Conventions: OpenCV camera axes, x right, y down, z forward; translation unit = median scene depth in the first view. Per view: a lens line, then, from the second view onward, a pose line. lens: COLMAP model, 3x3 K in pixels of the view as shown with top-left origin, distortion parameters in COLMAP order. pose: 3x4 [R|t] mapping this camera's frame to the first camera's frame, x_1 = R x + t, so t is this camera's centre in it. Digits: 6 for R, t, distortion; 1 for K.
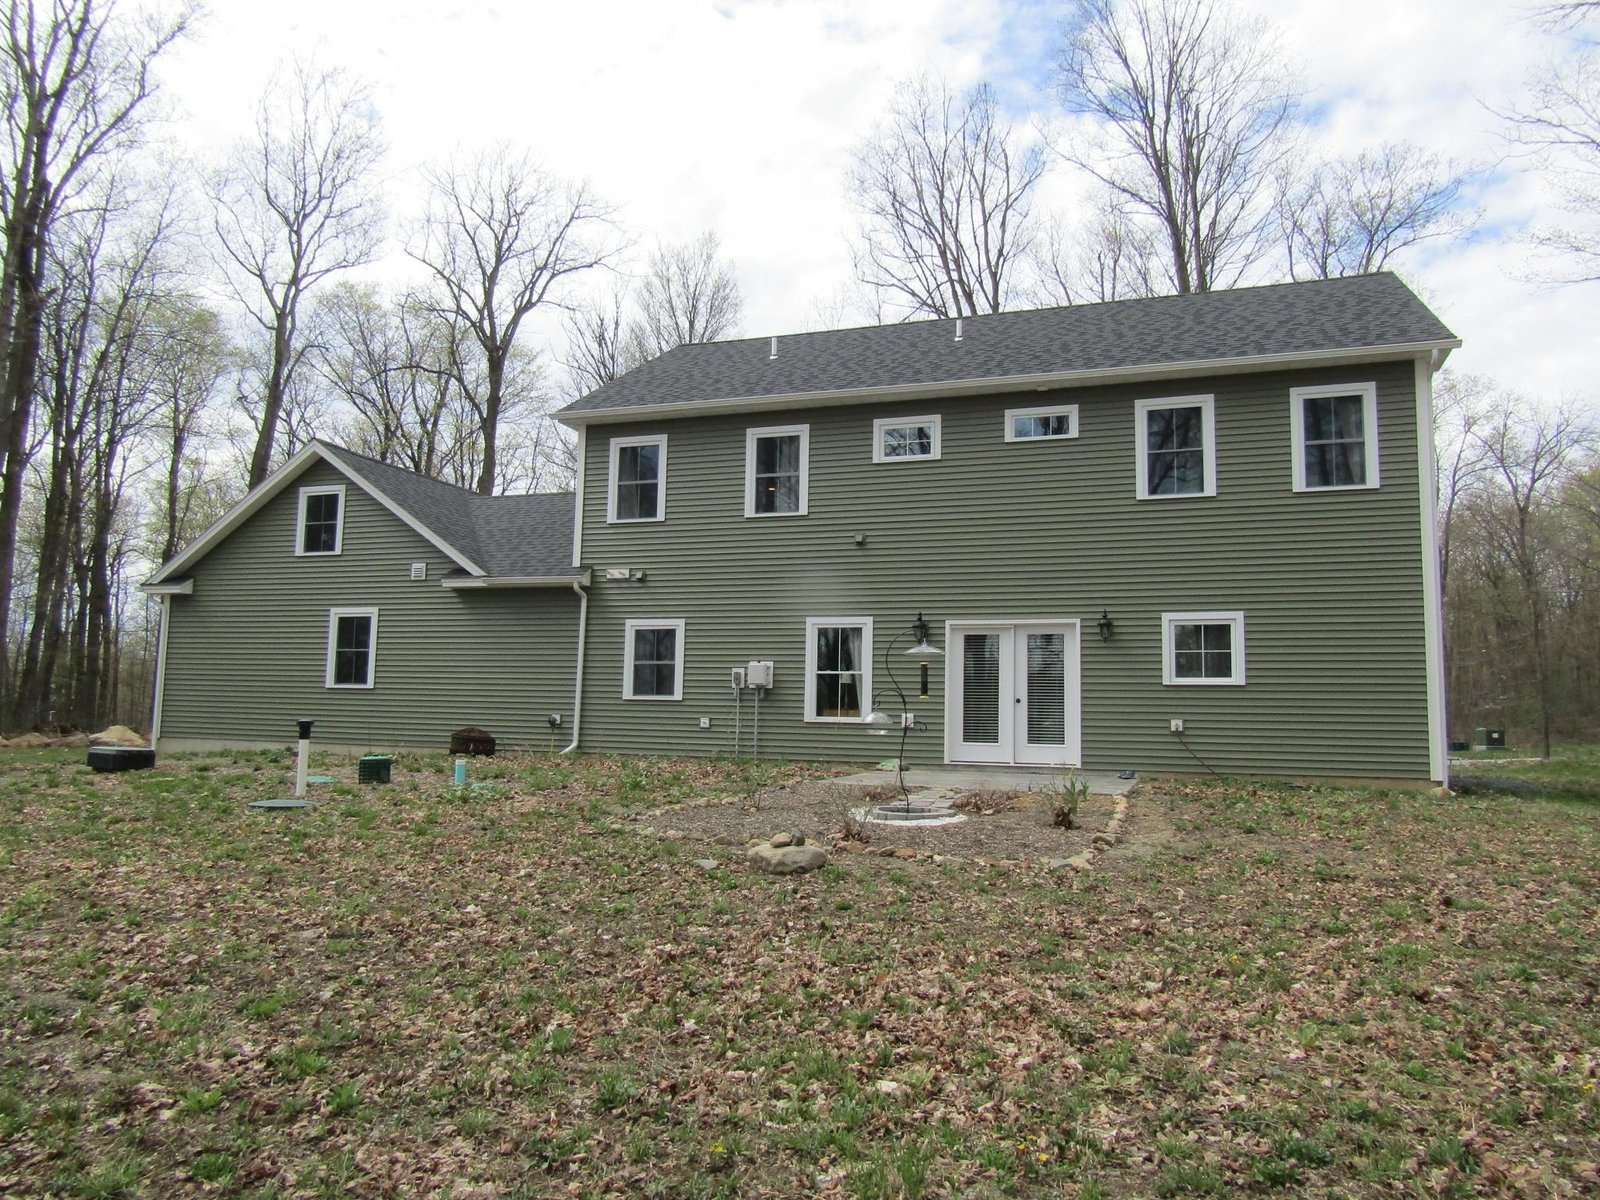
lens RADIAL K [[1136.3, 0, 807.7], [0, 1136.3, 598.2], [0, 0, 1]] dist [-0.004598, -0.000052]
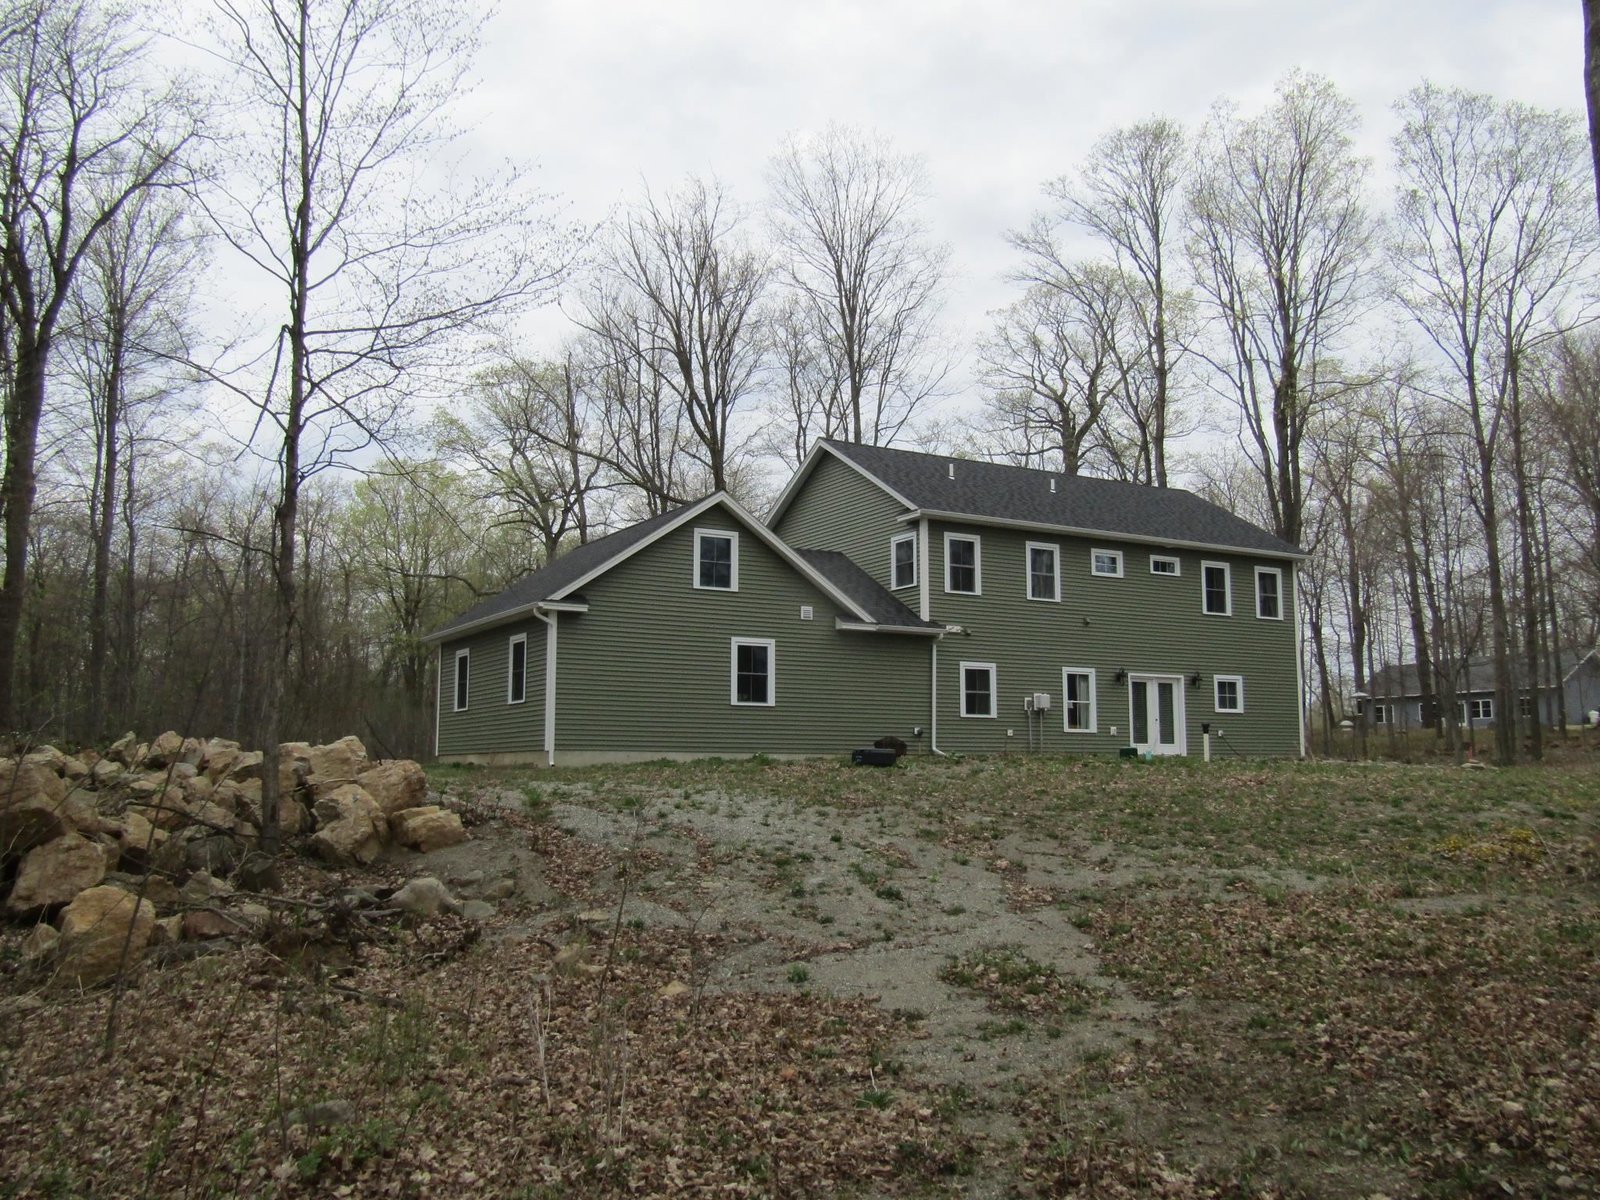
lens RADIAL K [[1416.4, 0, 800.0], [0, 1416.4, 600.0], [0, 0, 1]] dist [-0.004492, 0.000687]
pose [[0.640722, 0.074008, 0.764197, -1.684000], [-0.071997, 0.996749, -0.036164, 0.020717], [-0.764389, -0.031849, 0.643968, 0.002139]]
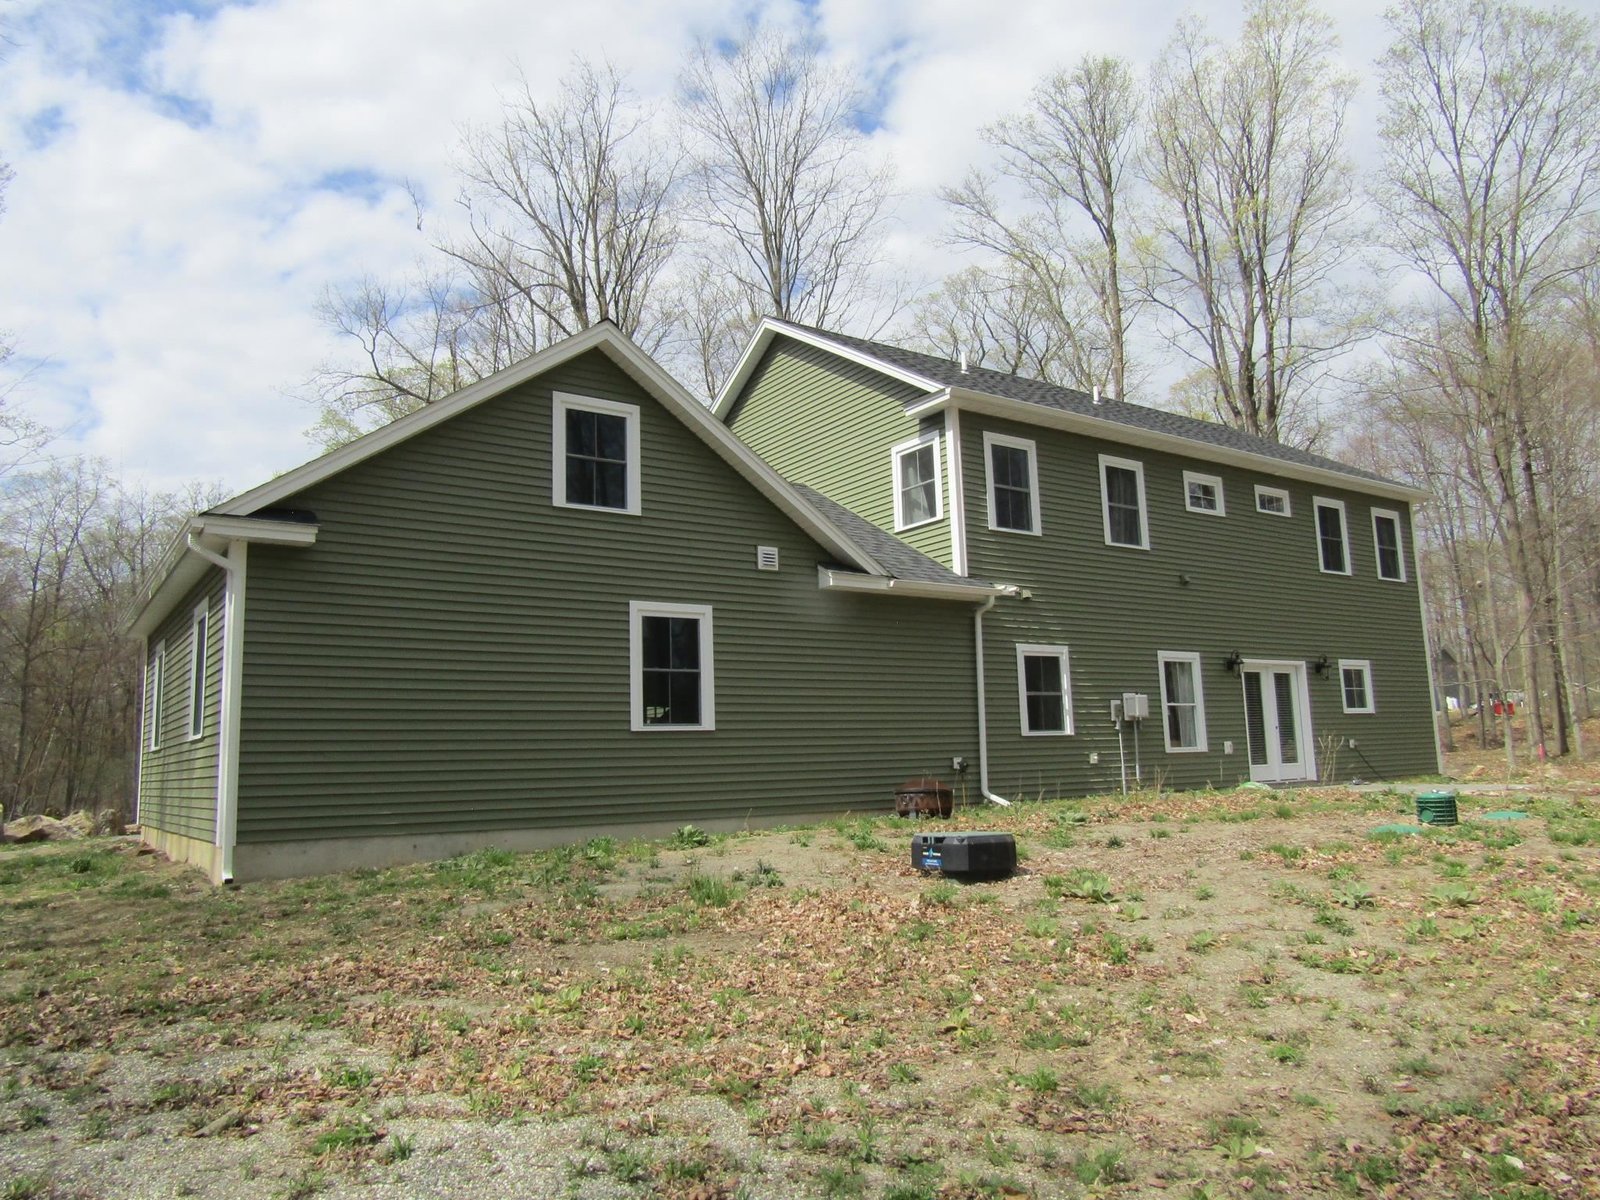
lens RADIAL K [[1138.3, 0, 800.0], [0, 1138.3, 600.0], [0, 0, 1]] dist [0.004695, -0.003111]
pose [[0.576088, 0.077363, 0.813718, -0.975951], [-0.046281, 0.997001, -0.062023, 0.047491], [-0.816076, -0.001929, 0.577941, 0.638703]]
